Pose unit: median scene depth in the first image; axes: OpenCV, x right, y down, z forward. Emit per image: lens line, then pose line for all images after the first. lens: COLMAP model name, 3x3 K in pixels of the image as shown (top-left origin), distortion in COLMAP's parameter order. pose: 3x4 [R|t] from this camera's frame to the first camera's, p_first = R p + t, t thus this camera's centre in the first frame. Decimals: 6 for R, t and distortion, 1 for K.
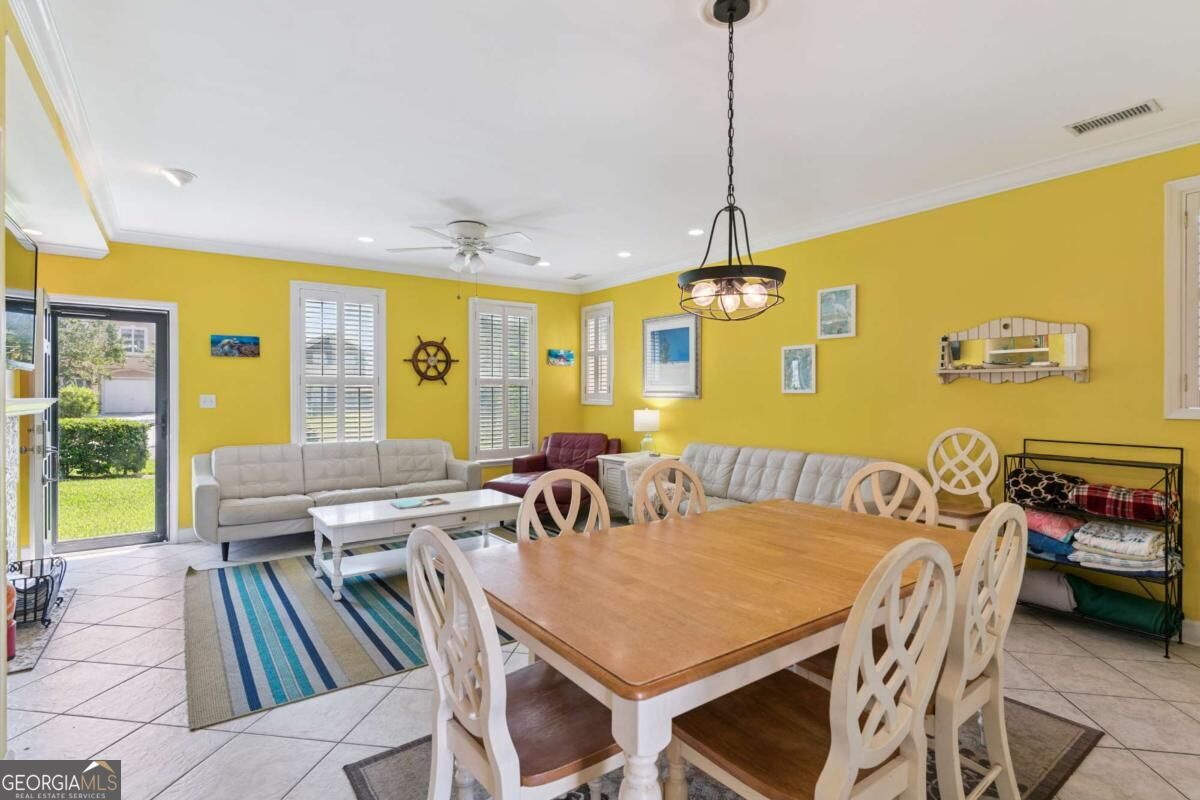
lens RADIAL K [[580.4, 0, 600.0], [0, 580.4, 400.0], [0, 0, 1]] dist [0.001719, 0.000752]
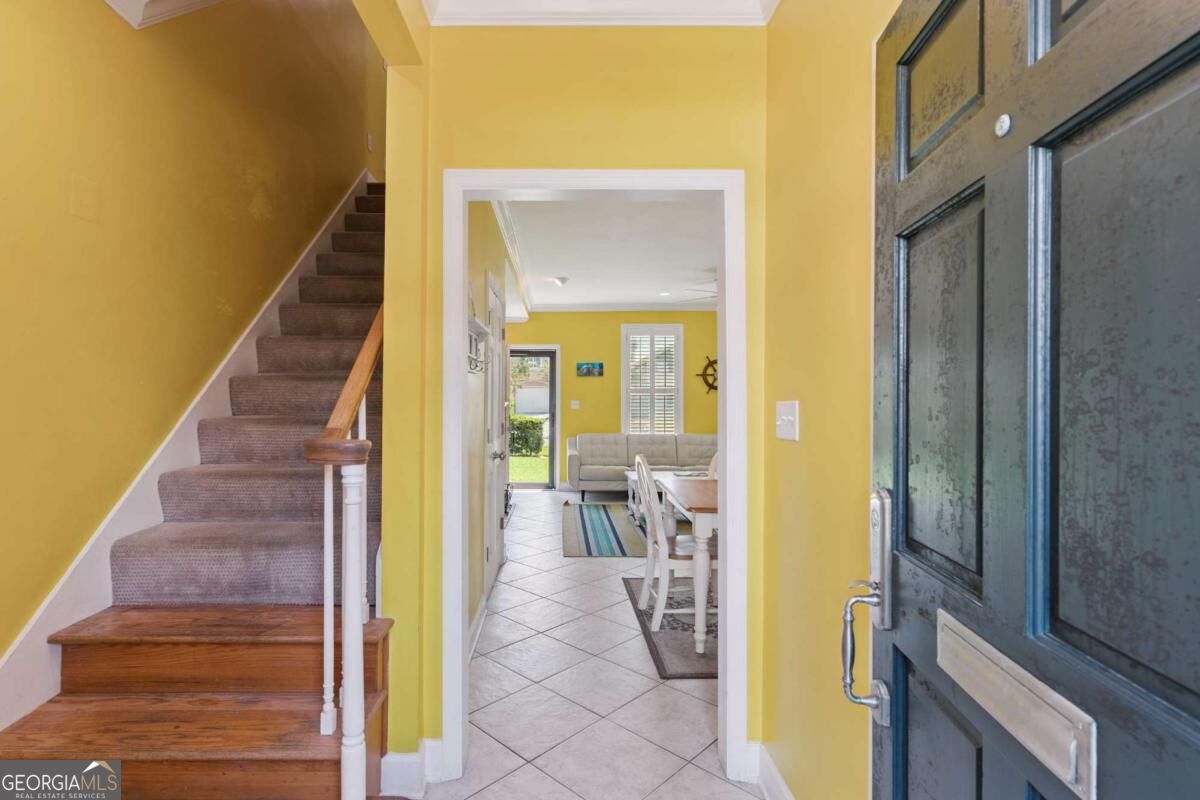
lens RADIAL K [[601.4, 0, 580.4], [0, 601.4, 382.8], [0, 0, 1]] dist [0.001004, 0.000352]
pose [[0.828030, -0.014794, -0.560489, 0.261213], [-0.005669, 0.999380, -0.034753, -0.000526], [0.560655, 0.031954, 0.827432, -0.358527]]
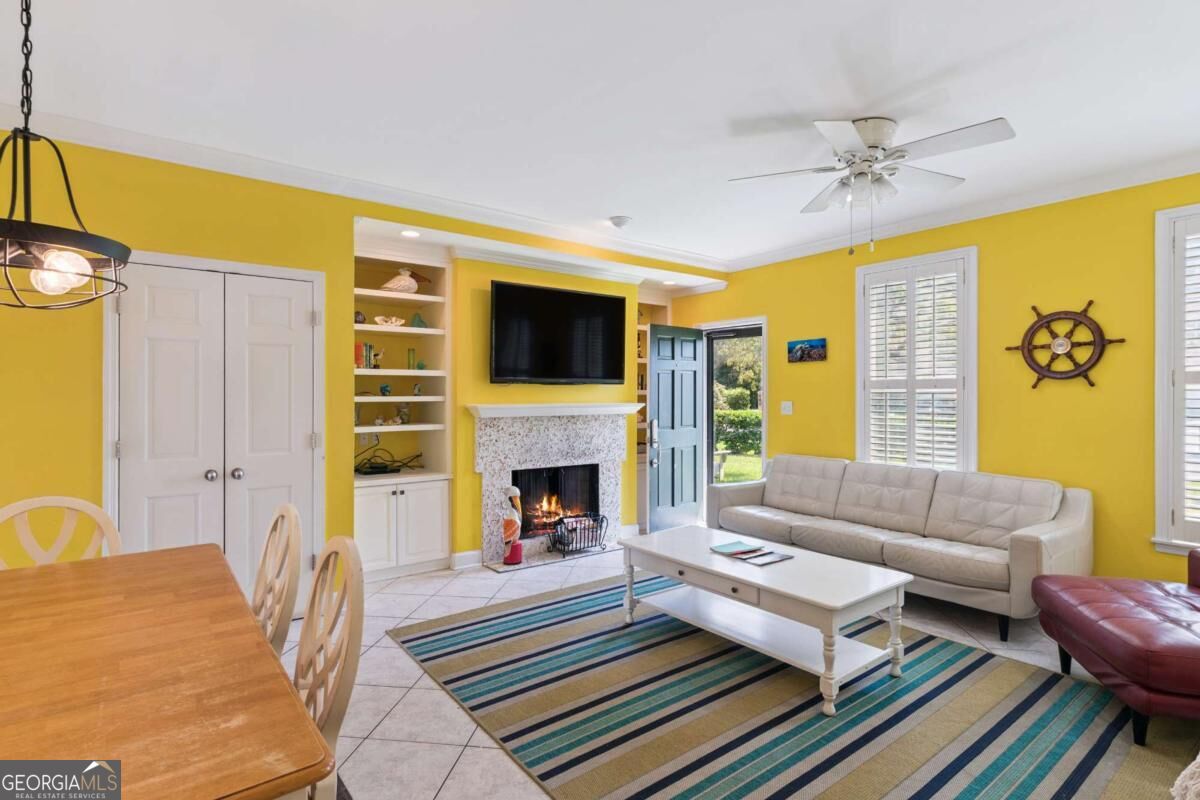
lens RADIAL K [[604.9, 0, 602.2], [0, 604.9, 395.0], [0, 0, 1]] dist [0.000767, 0.001264]
pose [[0.028539, 0.000045, -0.999593, 0.365709], [-0.009361, 0.999956, -0.000222, -0.016659], [0.999549, 0.009364, 0.028539, 0.642039]]
